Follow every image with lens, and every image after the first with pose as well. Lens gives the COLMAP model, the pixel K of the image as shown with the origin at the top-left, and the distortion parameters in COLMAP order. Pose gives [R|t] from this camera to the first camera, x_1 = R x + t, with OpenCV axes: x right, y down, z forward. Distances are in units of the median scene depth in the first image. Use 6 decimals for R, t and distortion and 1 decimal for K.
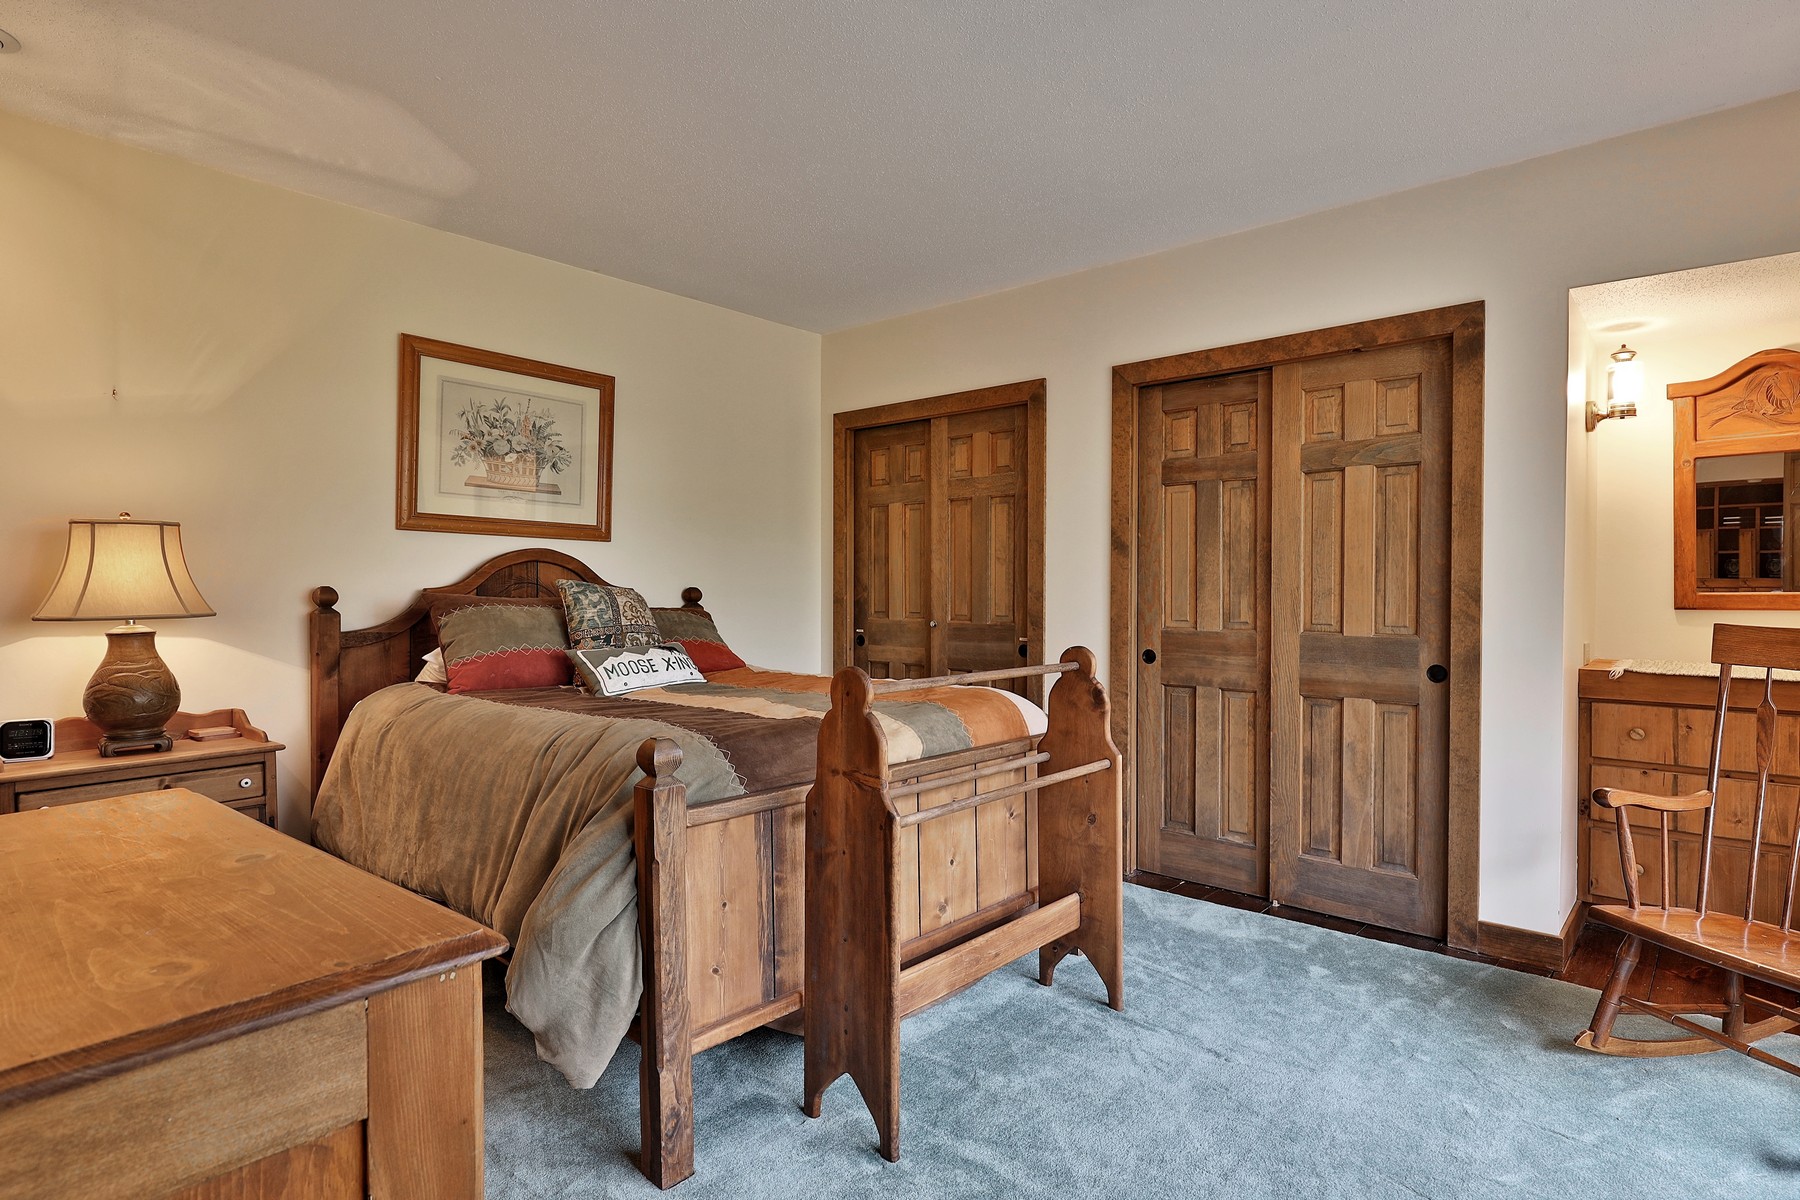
lens RADIAL K [[925.3, 0, 896.2], [0, 925.3, 596.8], [0, 0, 1]] dist [0.002055, -0.001190]
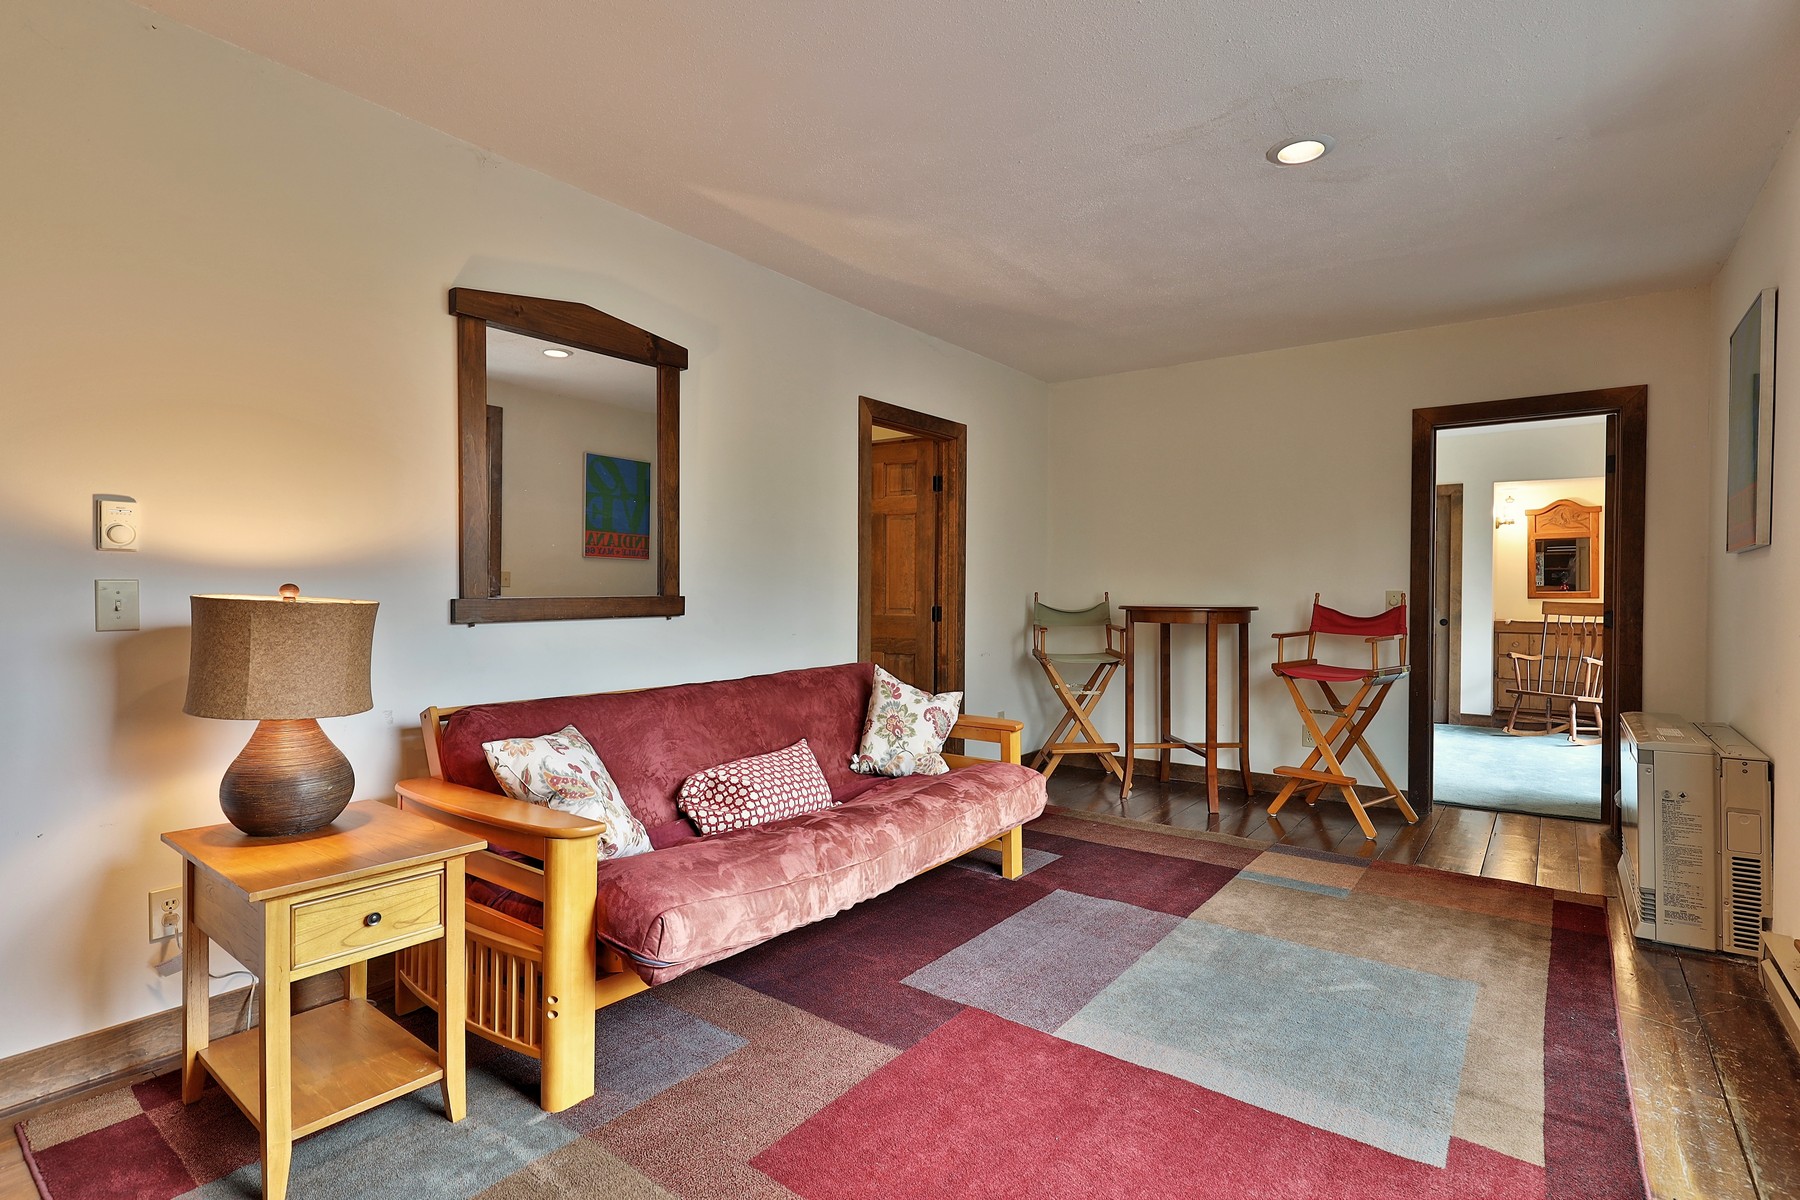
lens RADIAL K [[866.3, 0, 903.5], [0, 866.3, 600.0], [0, 0, 1]] dist [0.003008, -0.001084]
pose [[0.996337, 0.000995, 0.085510, -1.148435], [-0.001000, 0.999999, 0.000024, 0.021486], [-0.085510, -0.000109, 0.996337, -1.313507]]
